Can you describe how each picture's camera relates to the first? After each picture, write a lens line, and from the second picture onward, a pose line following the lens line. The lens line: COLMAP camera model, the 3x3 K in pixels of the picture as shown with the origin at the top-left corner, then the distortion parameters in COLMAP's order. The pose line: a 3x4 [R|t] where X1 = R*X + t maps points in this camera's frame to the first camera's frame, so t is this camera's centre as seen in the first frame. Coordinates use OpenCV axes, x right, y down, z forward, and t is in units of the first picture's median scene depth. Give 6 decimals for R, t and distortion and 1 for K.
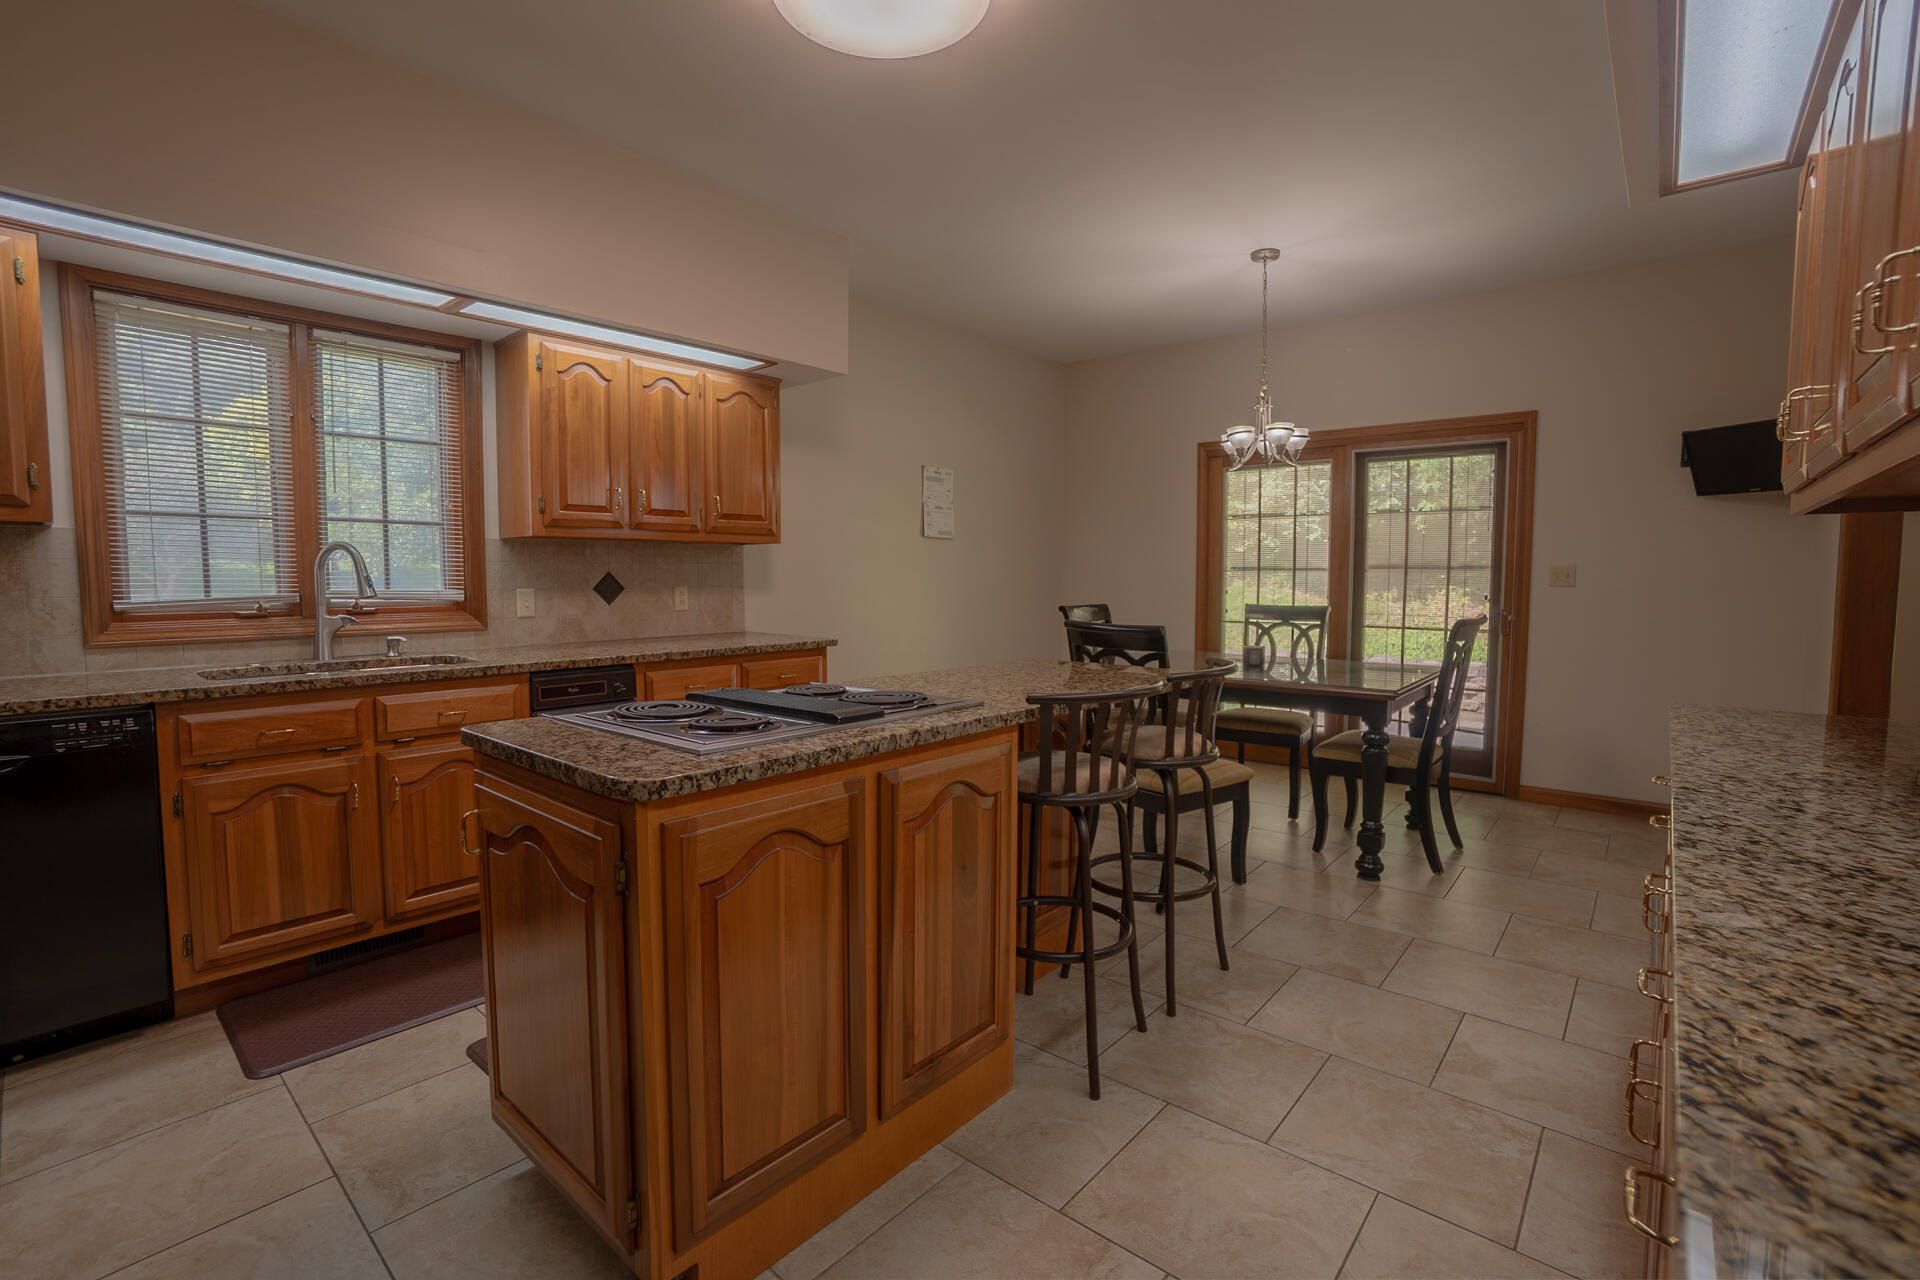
lens RADIAL K [[862.1, 0, 951.6], [0, 862.1, 611.2], [0, 0, 1]] dist [-0.039429, 0.000132]
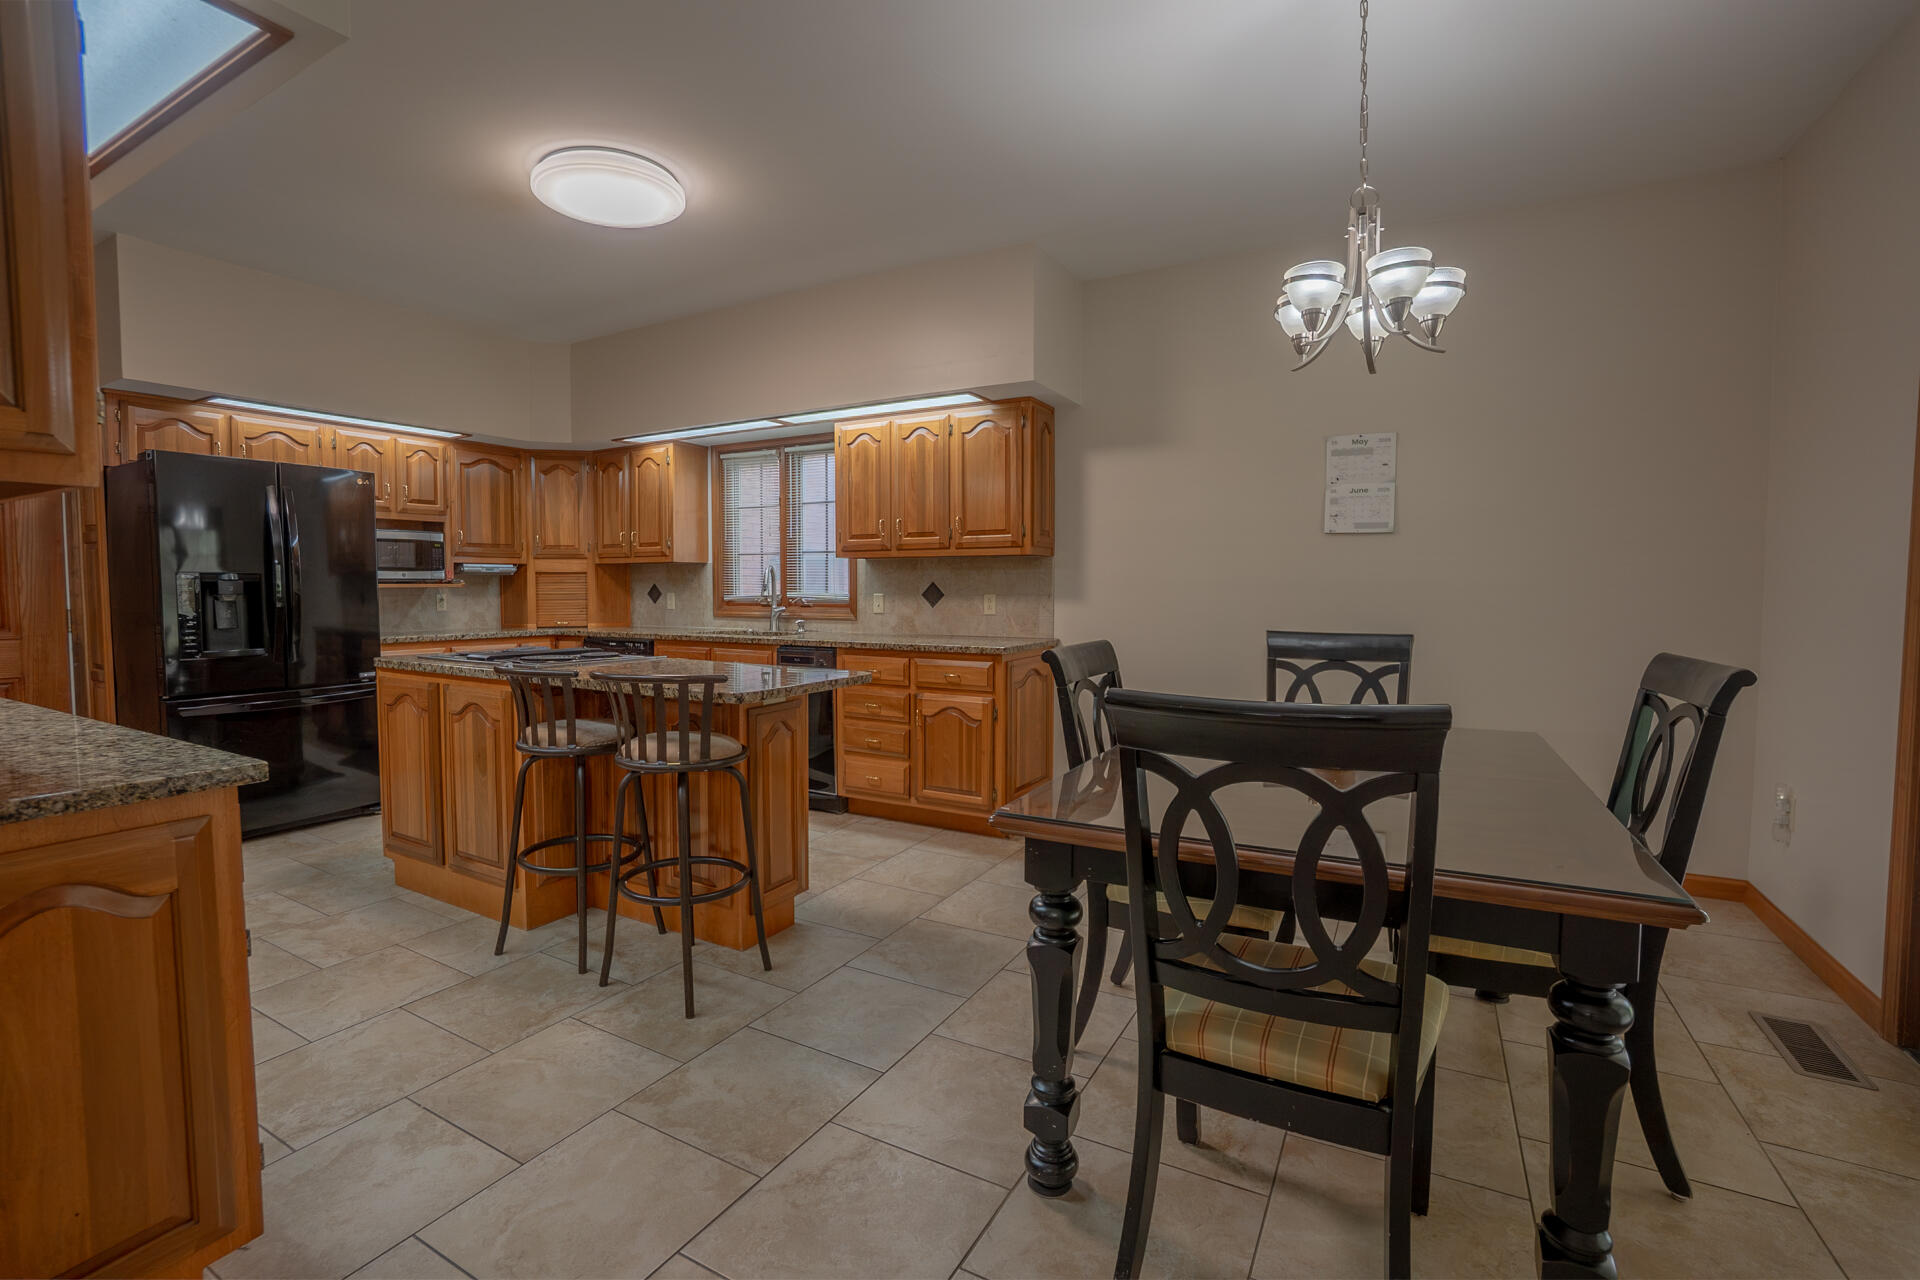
lens RADIAL K [[839.0, 0, 915.6], [0, 839.0, 630.8], [0, 0, 1]] dist [-0.047714, -0.000217]
pose [[0.185931, 0.049948, -0.981292, 0.848885], [-0.045518, 0.998073, 0.042178, -0.024720], [0.981508, 0.036824, 0.187846, 0.744343]]
